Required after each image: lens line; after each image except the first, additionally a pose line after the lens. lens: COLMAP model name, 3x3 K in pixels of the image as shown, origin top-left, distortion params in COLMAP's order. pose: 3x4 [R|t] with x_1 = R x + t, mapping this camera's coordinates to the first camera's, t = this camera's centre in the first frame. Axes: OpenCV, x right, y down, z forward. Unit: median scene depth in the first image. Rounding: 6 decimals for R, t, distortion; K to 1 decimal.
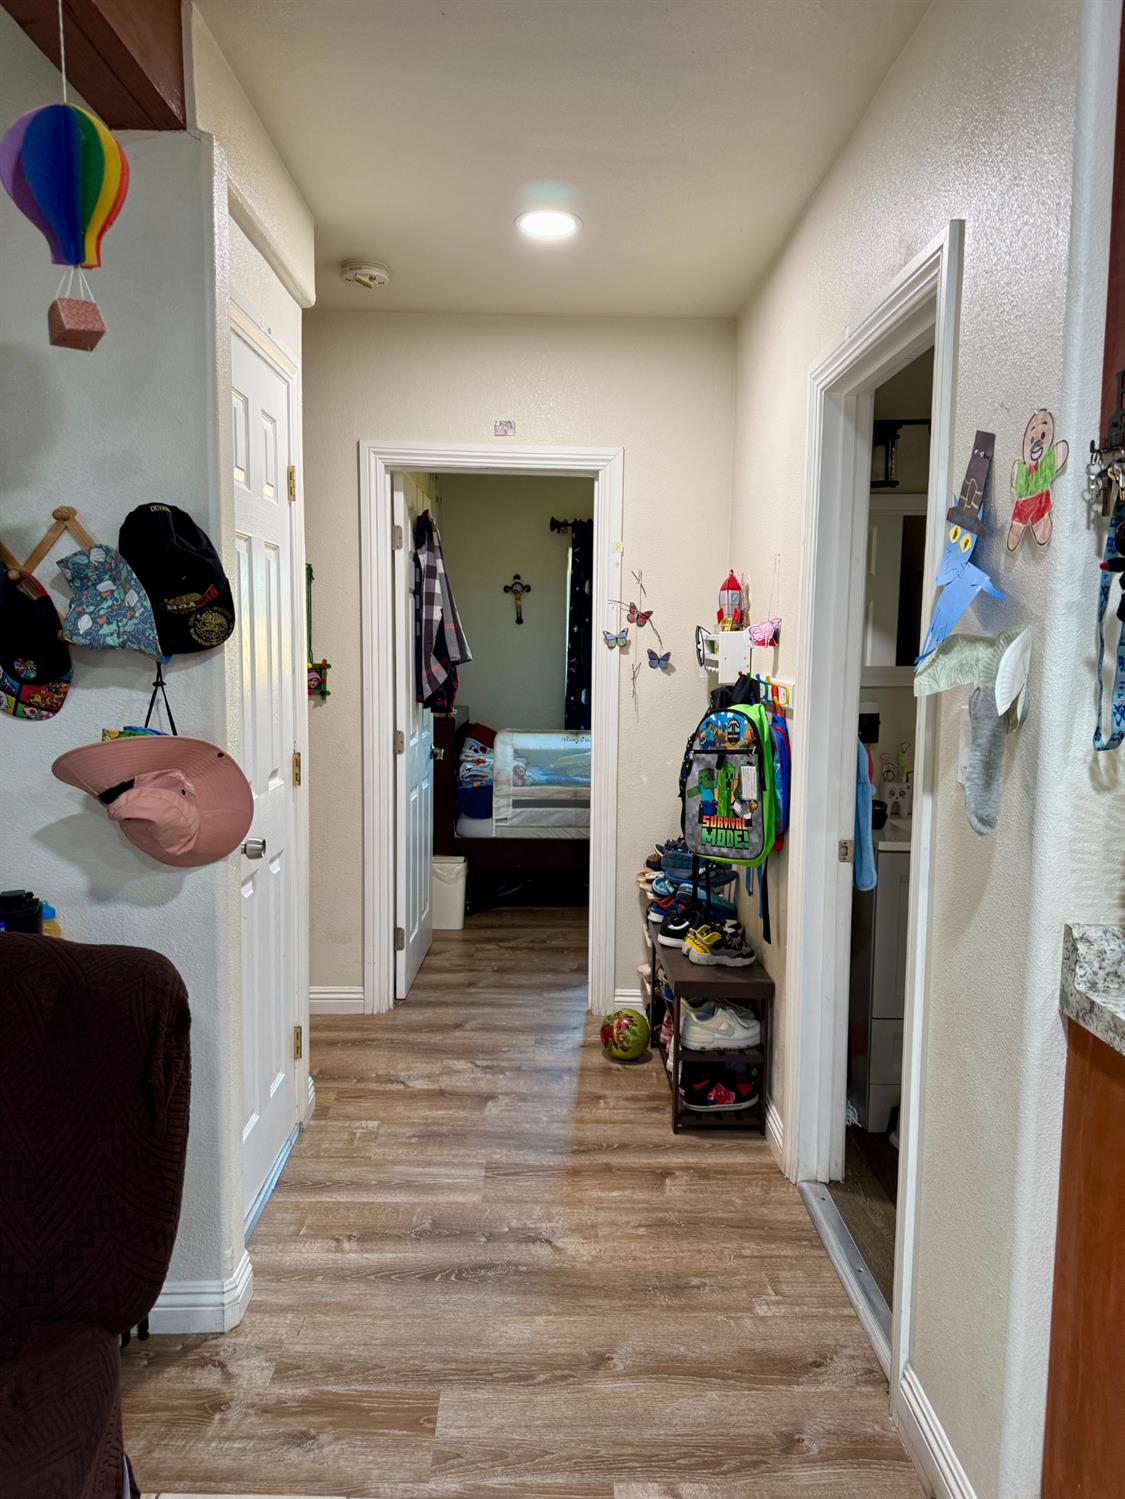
lens RADIAL K [[1051.6, 0, 561.4], [0, 1051.6, 734.4], [0, 0, 1]] dist [0.115539, -0.156854]
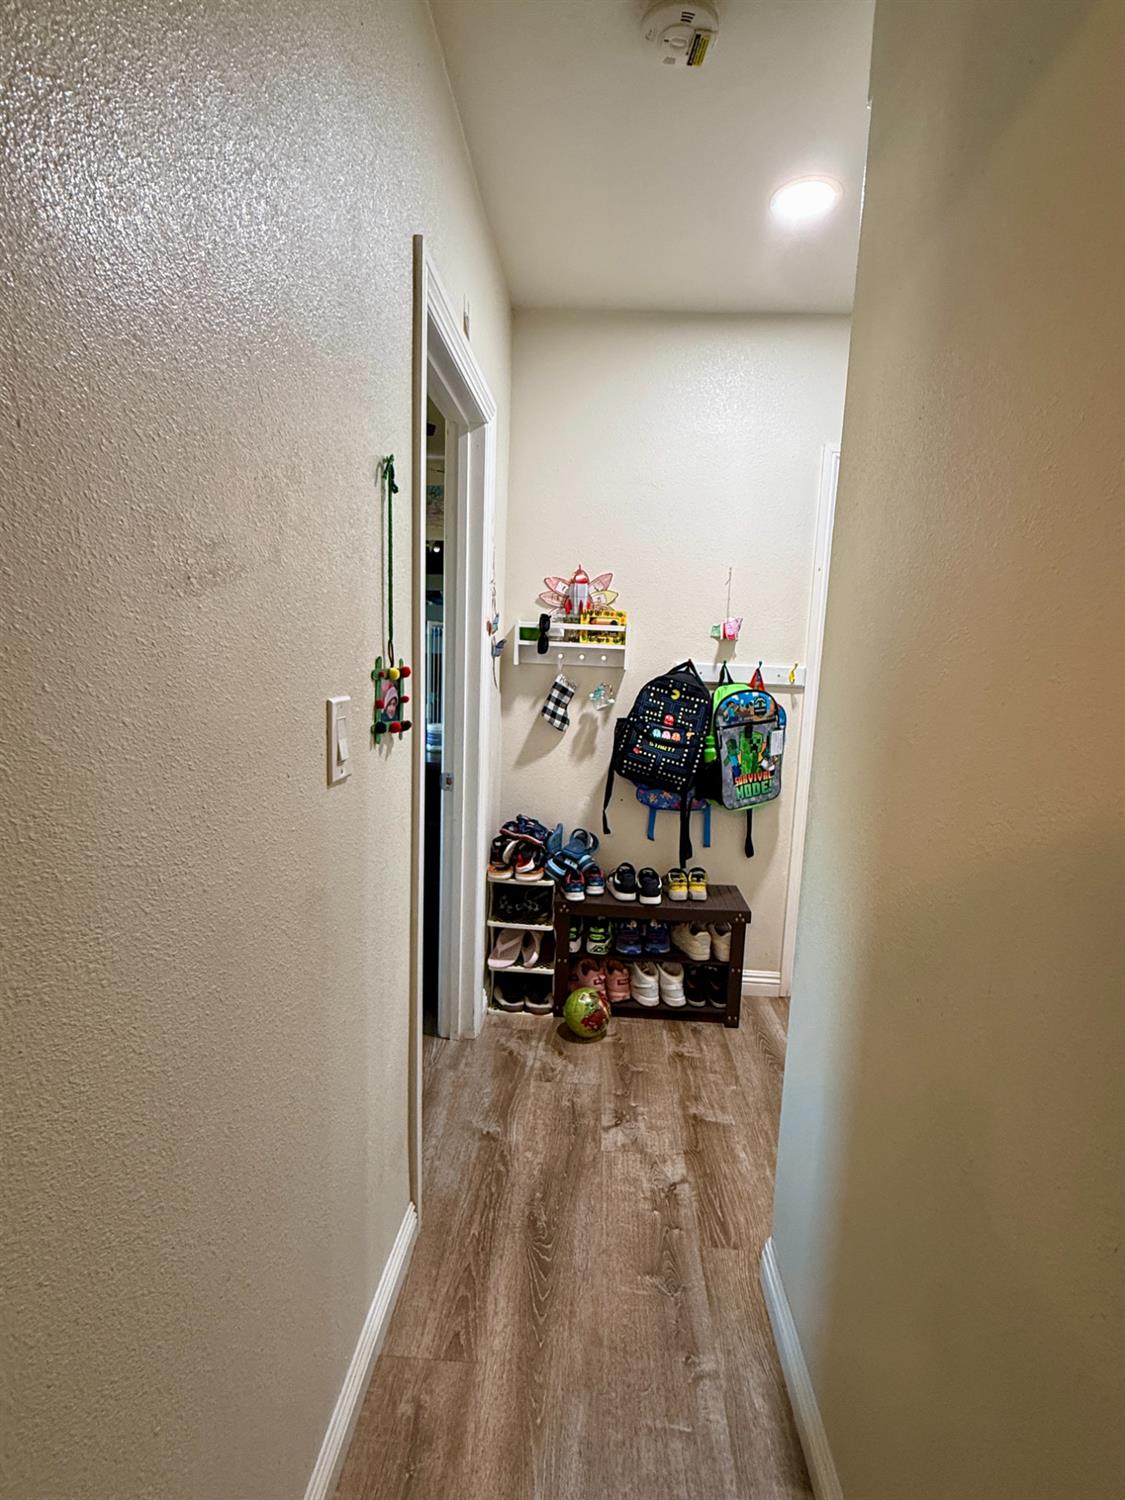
lens RADIAL K [[725.5, 0, 562.5], [0, 725.5, 750.0], [0, 0, 1]] dist [0.000350, 0.000031]
pose [[0.072967, -0.158785, 0.984613, -0.752225], [0.055214, 0.986374, 0.154977, -0.103481], [-0.995805, 0.043056, 0.080740, 1.195065]]
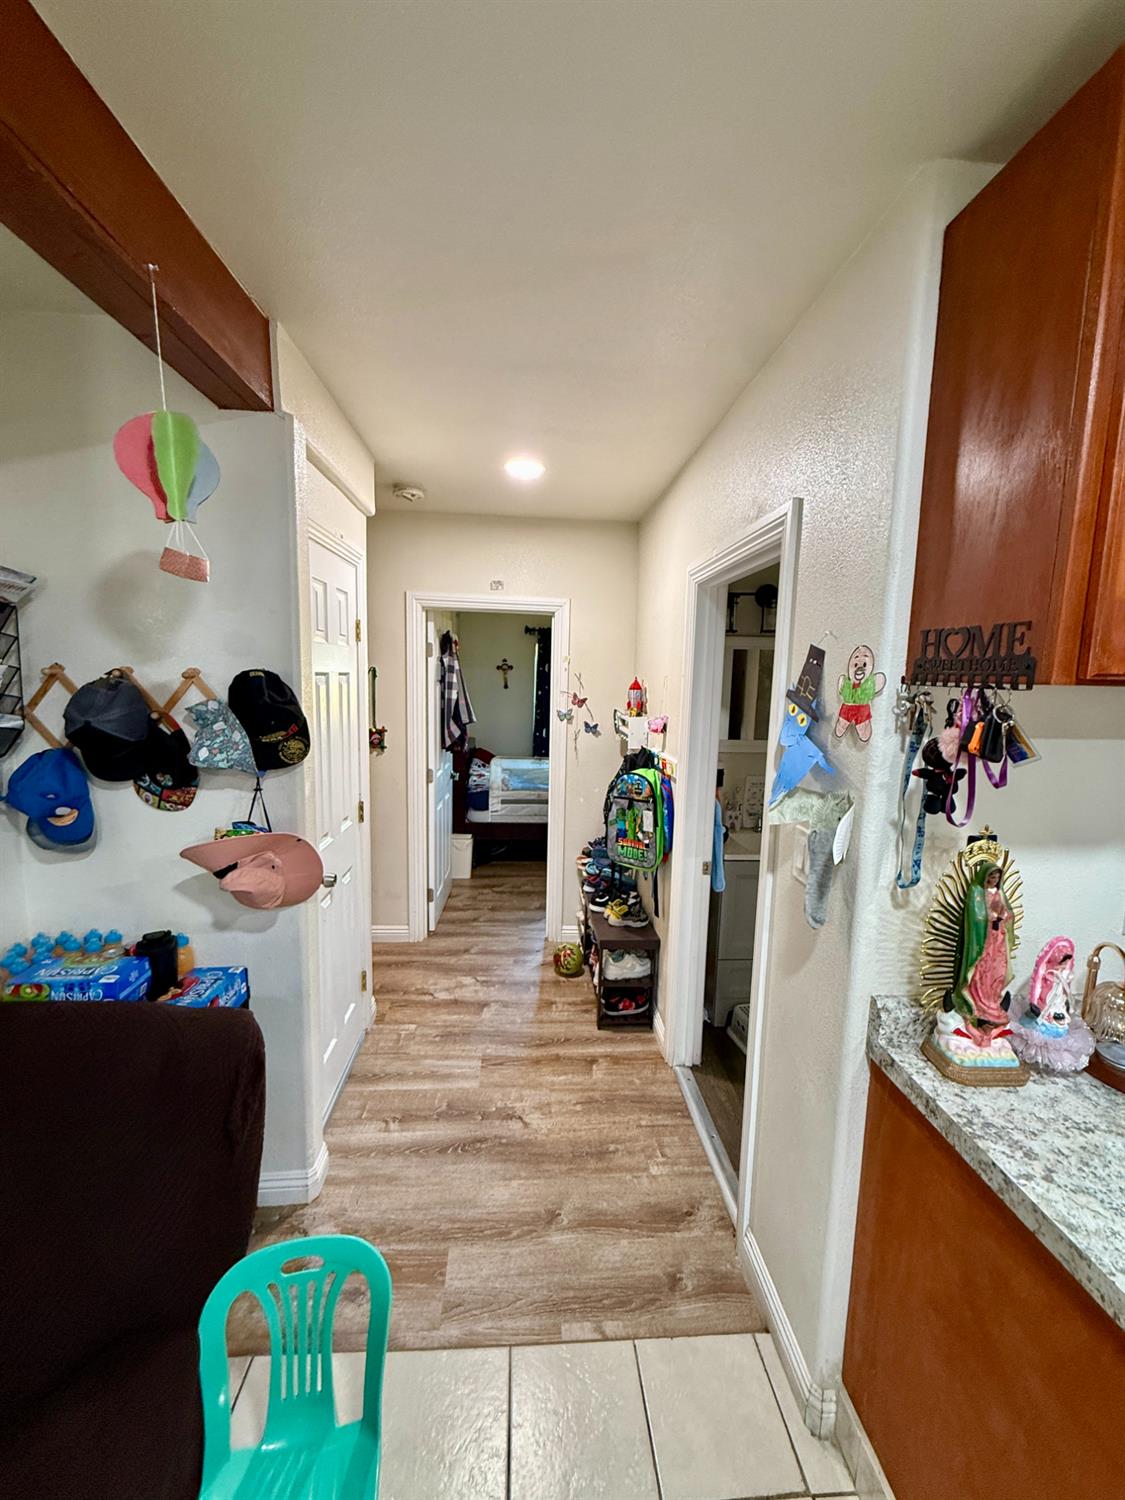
lens RADIAL K [[596.3, 0, 564.0], [0, 596.3, 746.2], [0, 0, 1]] dist [0.012287, 0.000076]
pose [[0.998424, 0.006375, 0.055758, -0.000526], [-0.008101, 0.999493, 0.030783, -0.094981], [-0.055533, -0.031186, 0.997970, 0.105630]]
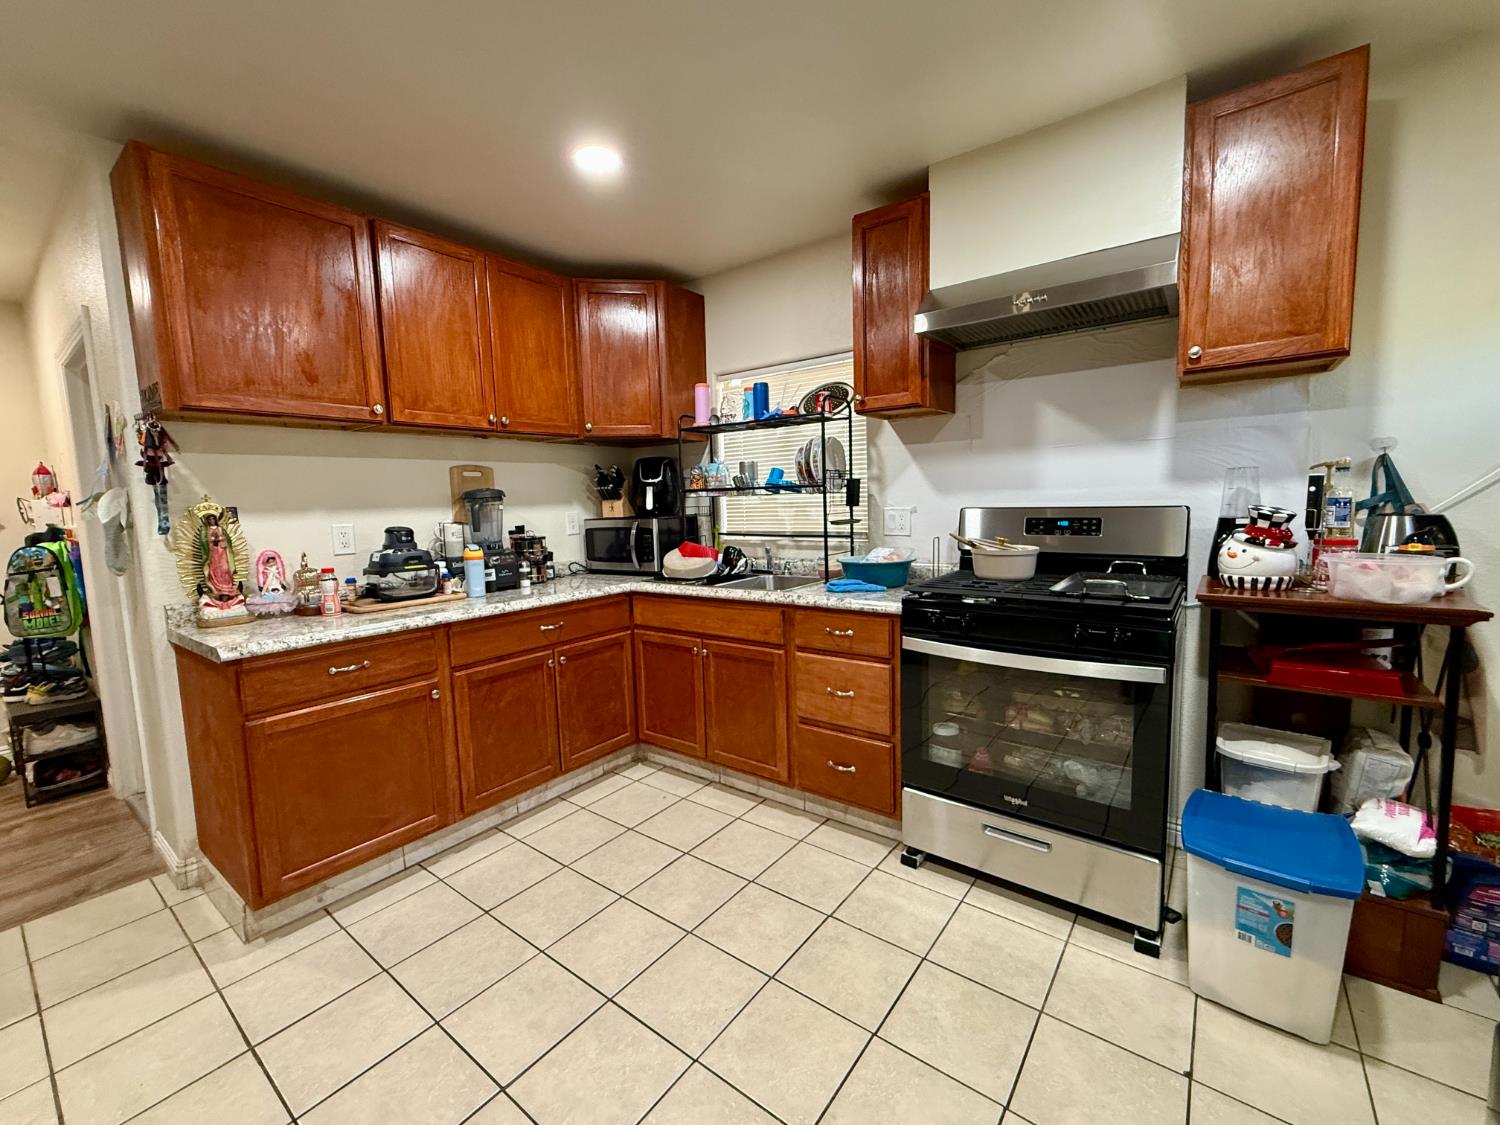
lens RADIAL K [[613.4, 0, 750.0], [0, 613.4, 562.5], [0, 0, 1]] dist [0.000536, 0.000042]
pose [[0.618260, -0.108989, 0.778381, 0.105006], [0.108088, 0.992720, 0.053147, 0.075211], [-0.778506, 0.051275, 0.625539, -0.497227]]
